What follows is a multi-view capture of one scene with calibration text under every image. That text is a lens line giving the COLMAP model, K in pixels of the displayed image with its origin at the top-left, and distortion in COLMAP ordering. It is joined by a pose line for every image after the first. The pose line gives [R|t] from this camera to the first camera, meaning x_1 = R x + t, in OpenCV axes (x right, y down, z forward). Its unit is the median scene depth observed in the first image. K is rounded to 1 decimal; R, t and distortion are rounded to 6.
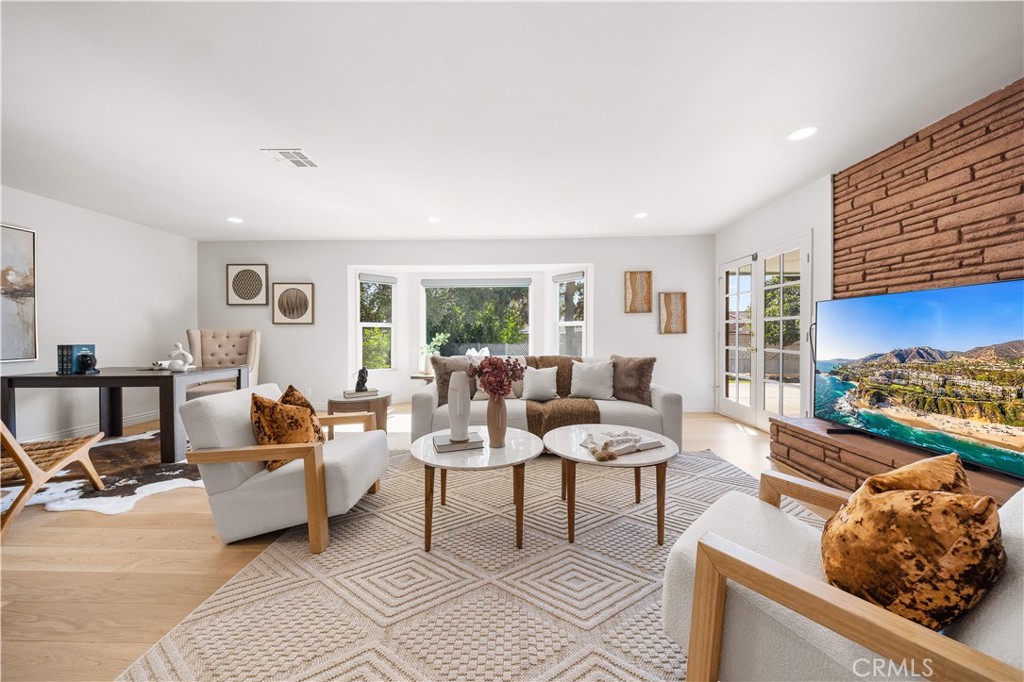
lens RADIAL K [[341.0, 0, 507.9], [0, 341.0, 334.5], [0, 0, 1]] dist [-0.008729, 0.000265]
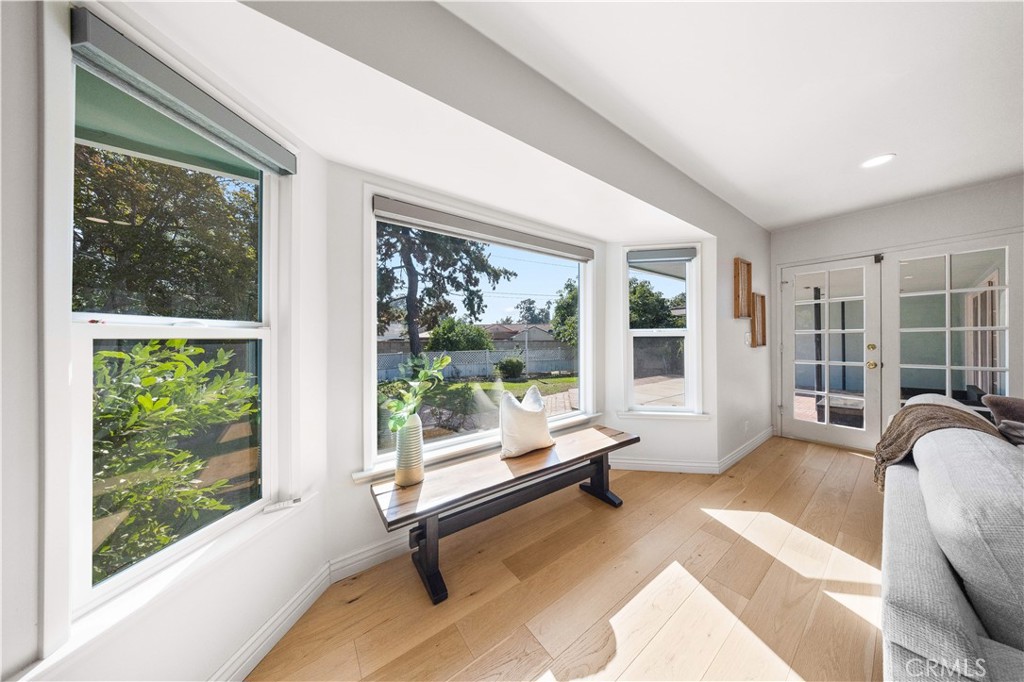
lens RADIAL K [[300.0, 0, 521.6], [0, 300.0, 337.5], [0, 0, 1]] dist [-0.013916, 0.000042]
pose [[0.778011, -0.004007, 0.628238, -0.400496], [0.010491, 0.999923, -0.006614, -0.023924], [-0.628163, 0.011736, 0.777993, 0.853722]]
